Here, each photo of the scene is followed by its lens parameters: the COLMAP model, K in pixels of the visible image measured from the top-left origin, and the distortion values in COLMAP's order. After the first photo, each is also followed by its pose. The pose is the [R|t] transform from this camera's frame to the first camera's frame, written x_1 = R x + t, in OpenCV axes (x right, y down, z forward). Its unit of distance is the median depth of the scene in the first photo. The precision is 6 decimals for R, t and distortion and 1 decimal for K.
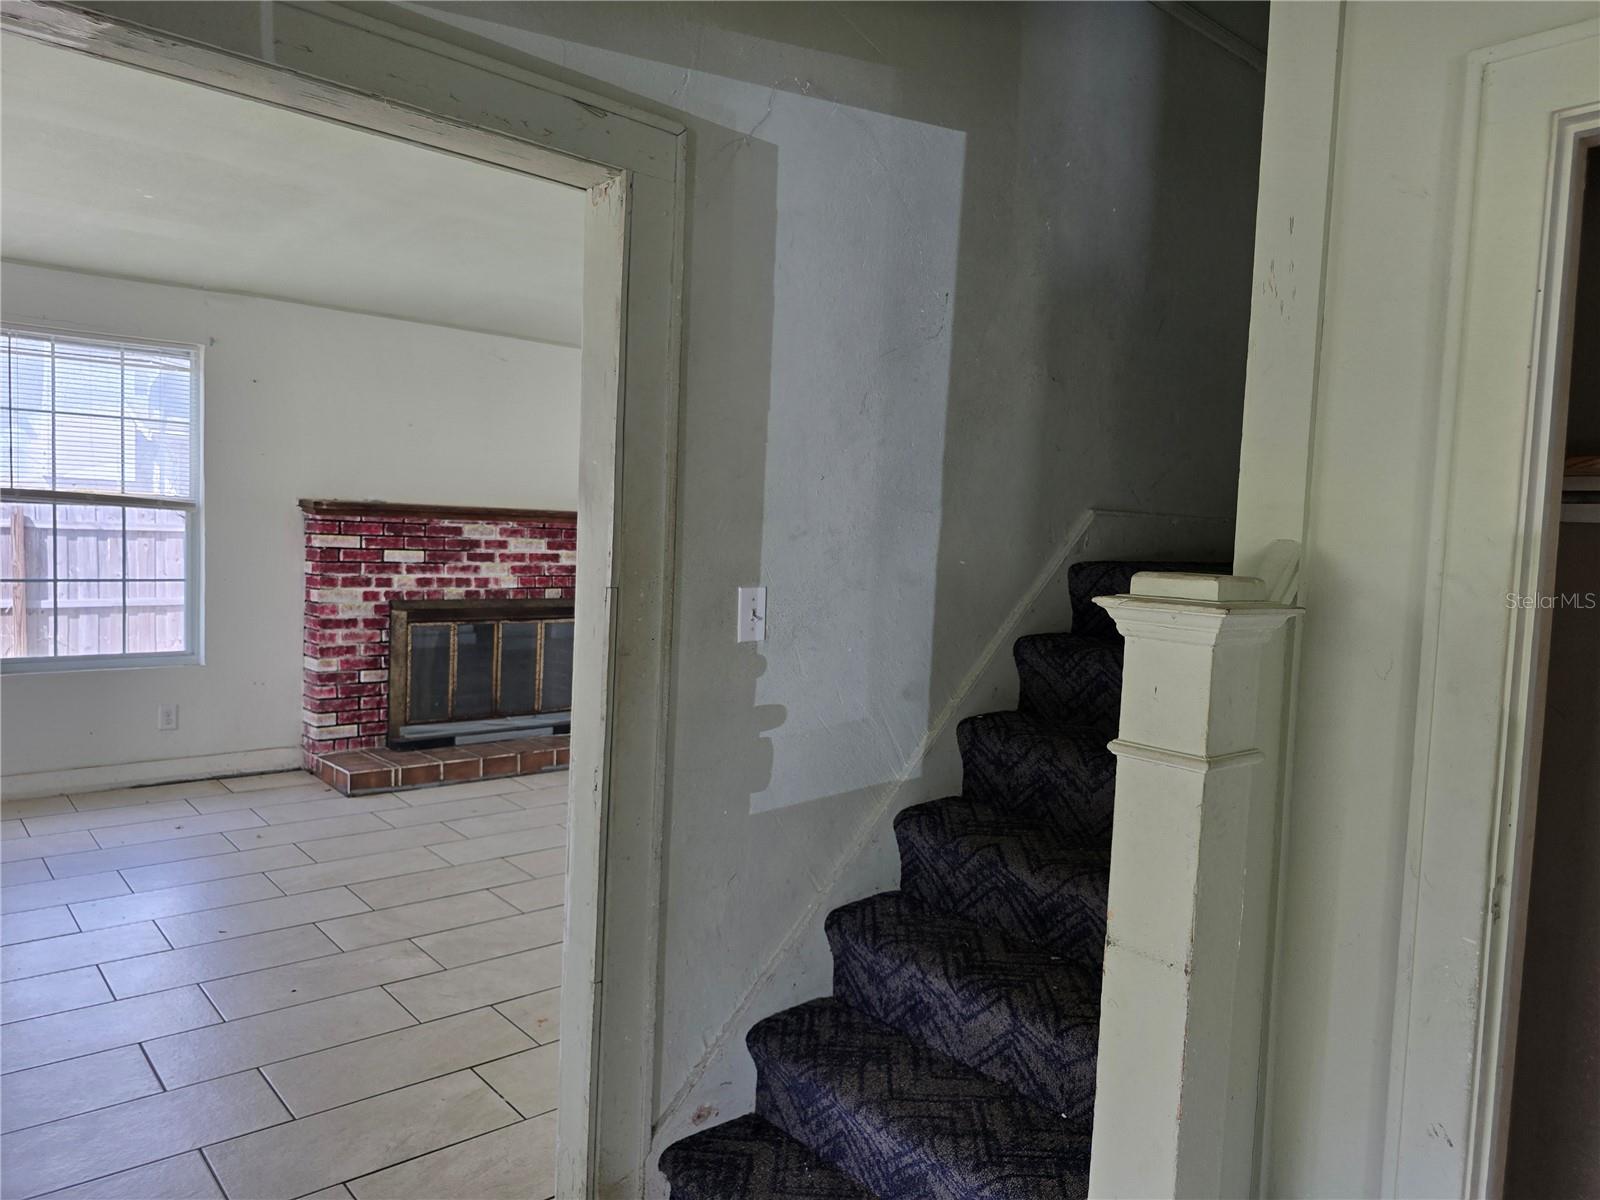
lens RADIAL K [[1084.2, 0, 808.4], [0, 1084.2, 597.7], [0, 0, 1]] dist [0.054733, -0.049599]
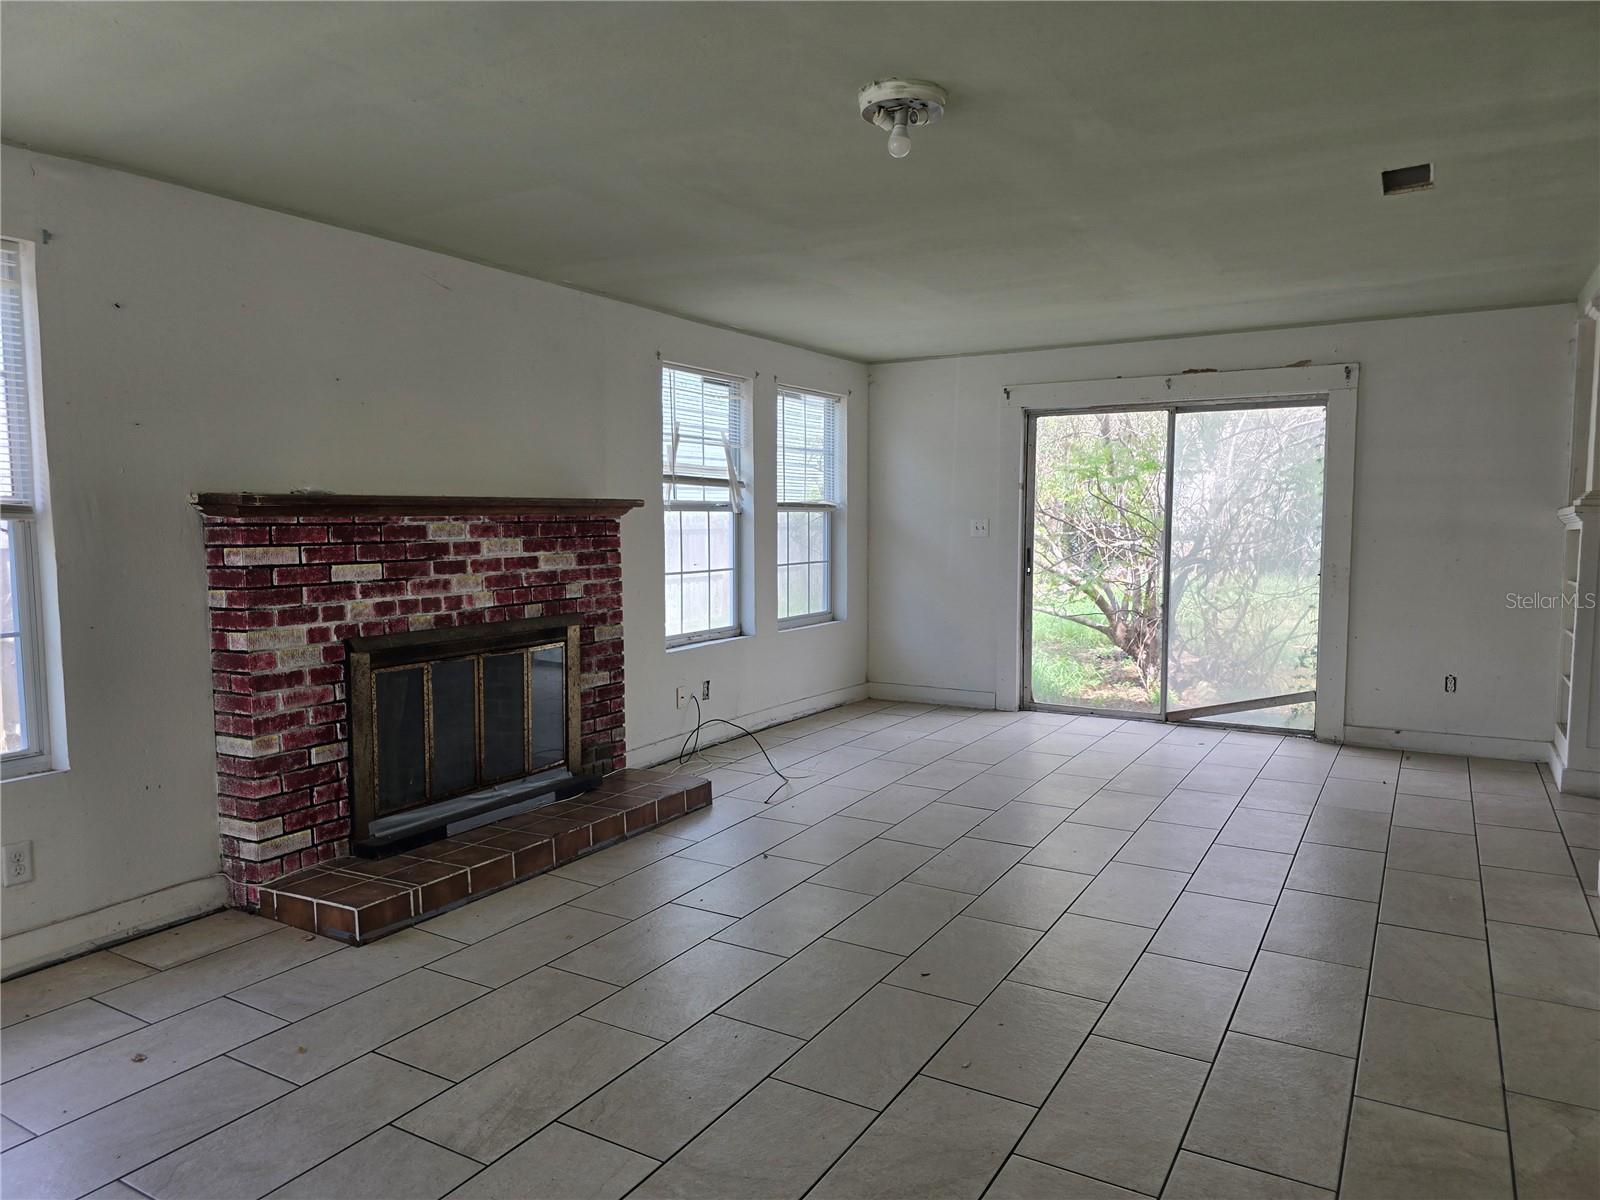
lens RADIAL K [[1084.2, 0, 801.5], [0, 1084.2, 605.7], [0, 0, 1]] dist [0.054733, -0.049599]
pose [[0.947385, -0.070551, 0.312225, -0.327448], [0.062765, 0.997417, 0.034930, -0.024262], [-0.313883, -0.013495, 0.949366, 0.272024]]
